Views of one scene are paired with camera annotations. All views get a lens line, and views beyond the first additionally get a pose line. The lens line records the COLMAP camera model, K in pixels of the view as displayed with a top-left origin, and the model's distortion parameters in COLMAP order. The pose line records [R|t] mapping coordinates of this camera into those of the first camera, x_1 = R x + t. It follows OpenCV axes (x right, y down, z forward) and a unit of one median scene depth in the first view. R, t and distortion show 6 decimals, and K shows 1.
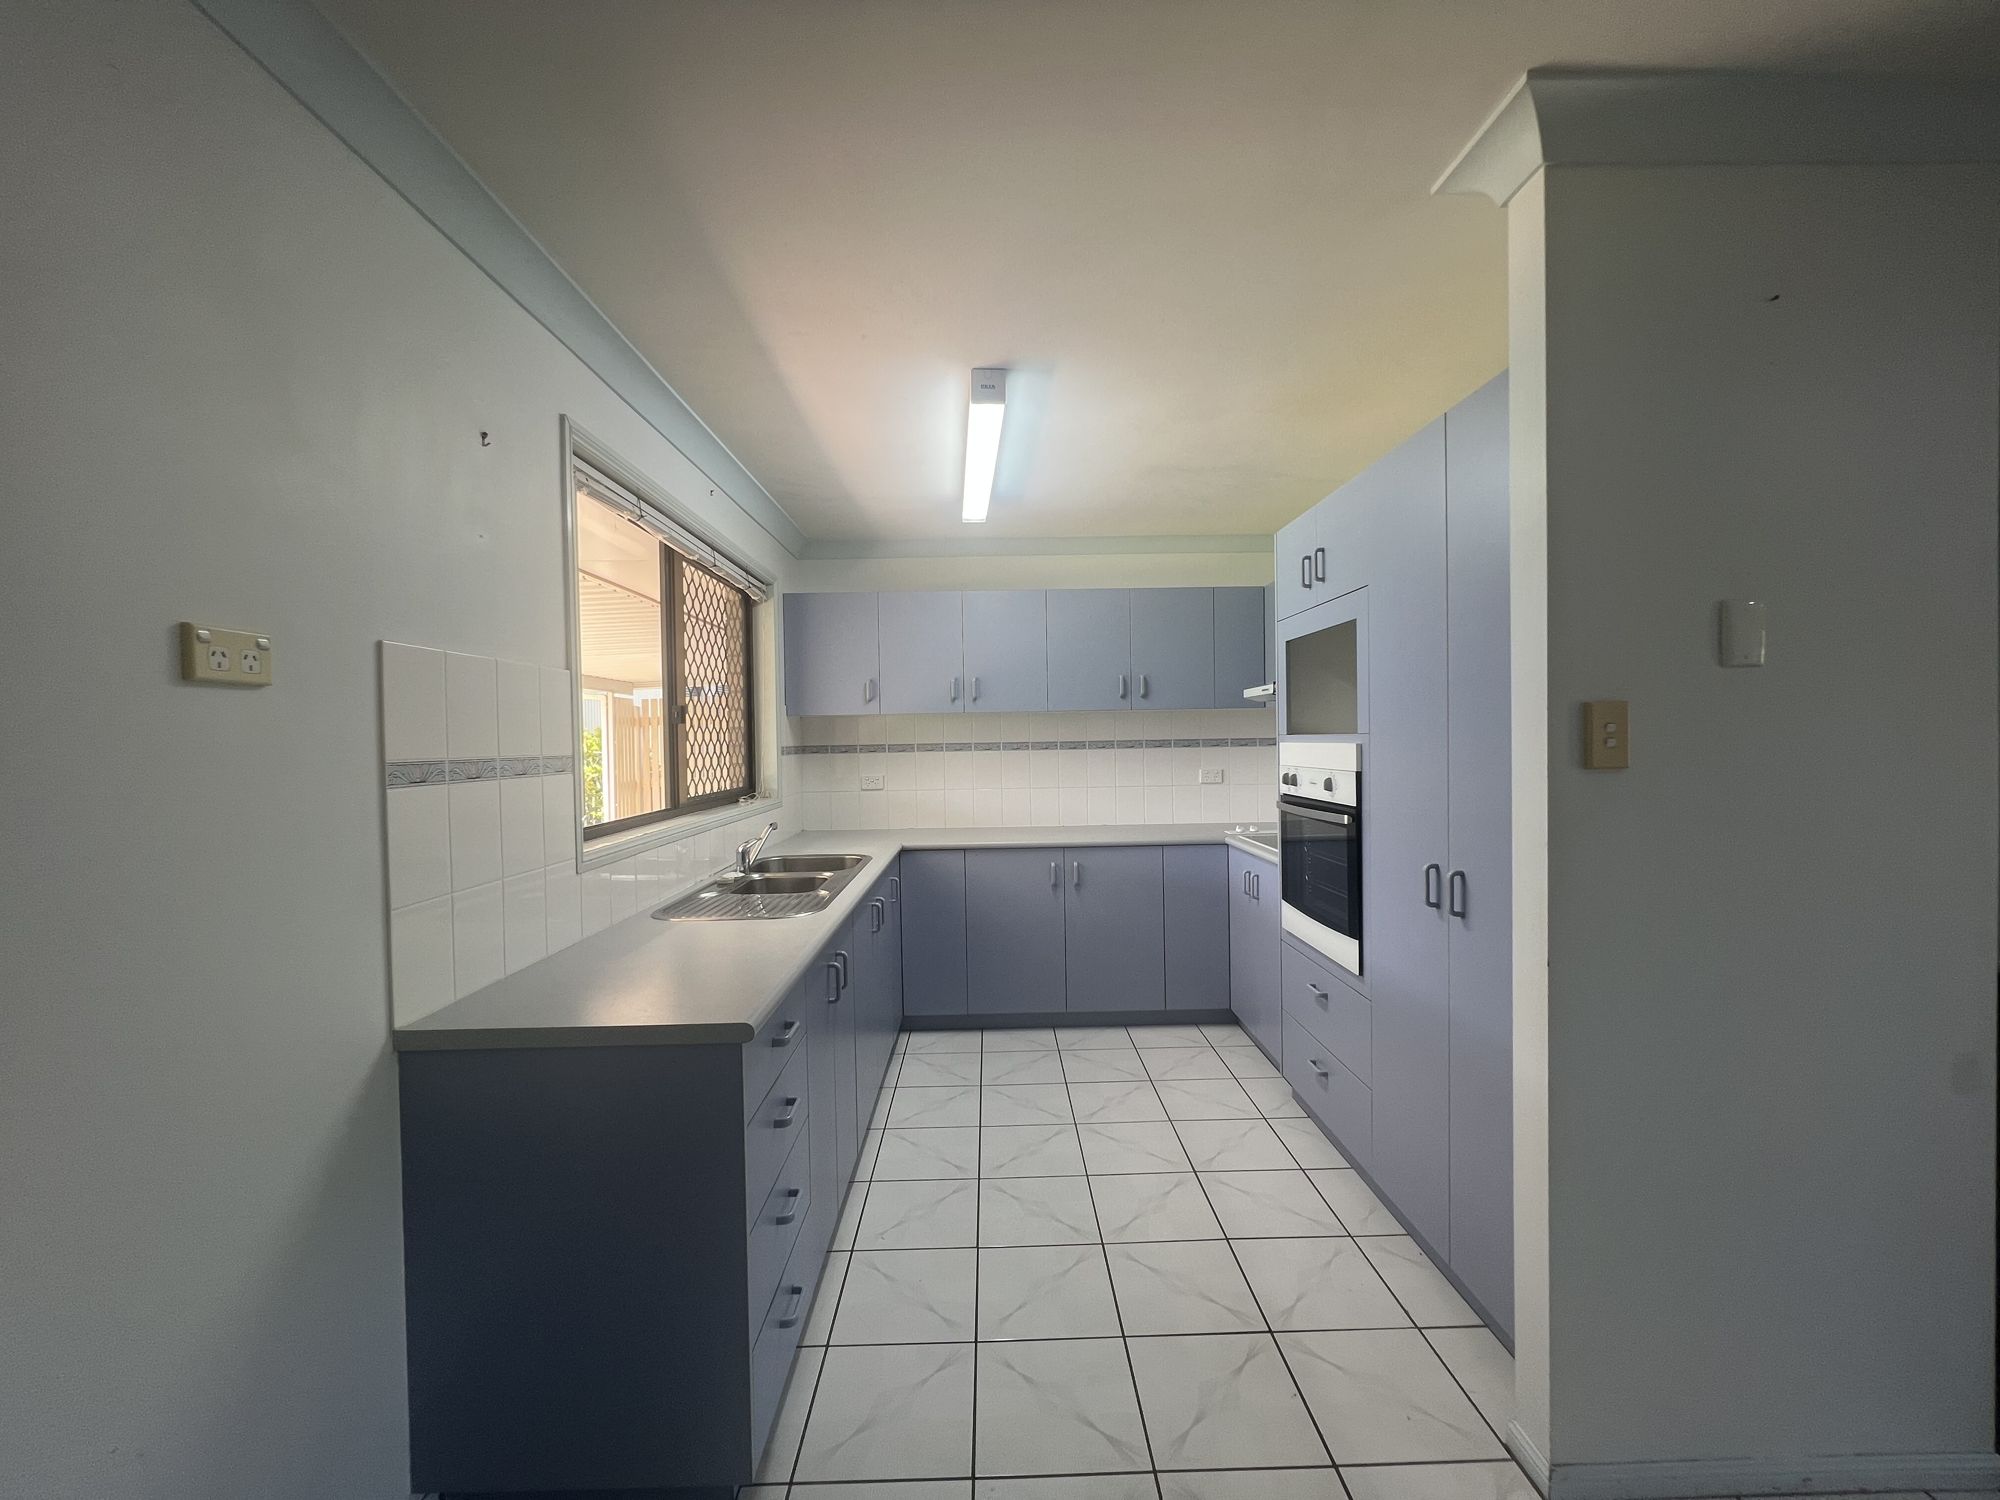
lens RADIAL K [[798.5, 0, 1000.3], [0, 798.5, 745.7], [0, 0, 1]] dist [-0.001225, -0.000218]
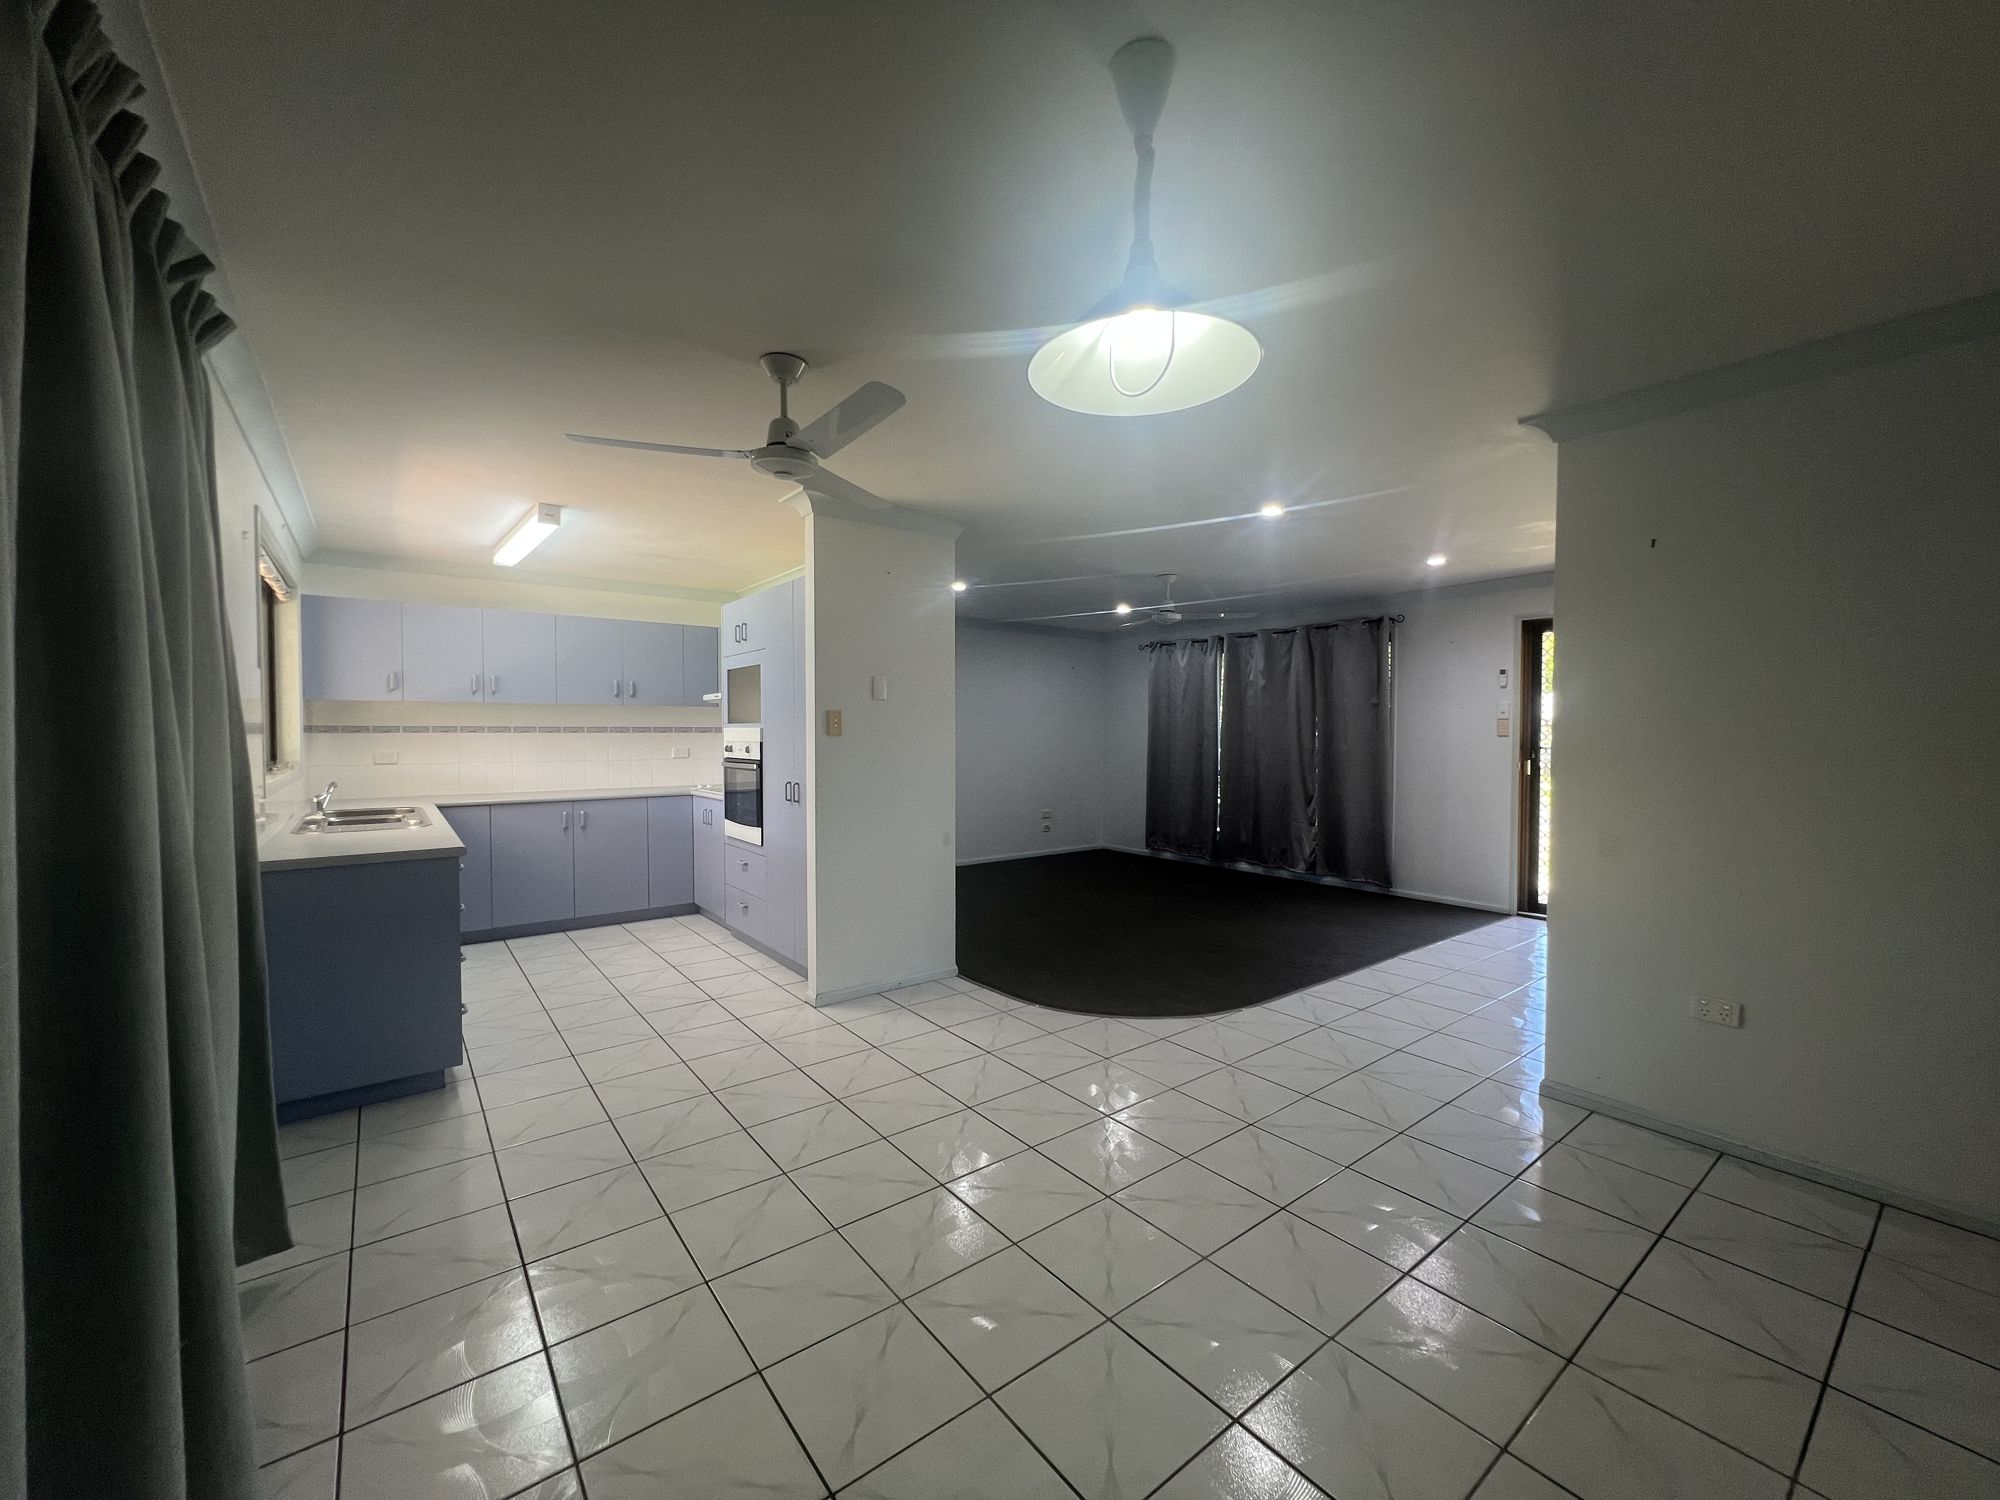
lens RADIAL K [[798.5, 0, 999.7], [0, 798.5, 759.9], [0, 0, 1]] dist [-0.001225, -0.000218]
pose [[0.798956, -0.004103, 0.601375, -0.190427], [-0.008971, 0.999784, 0.018740, 0.024681], [-0.601322, -0.020368, 0.798747, -0.667446]]
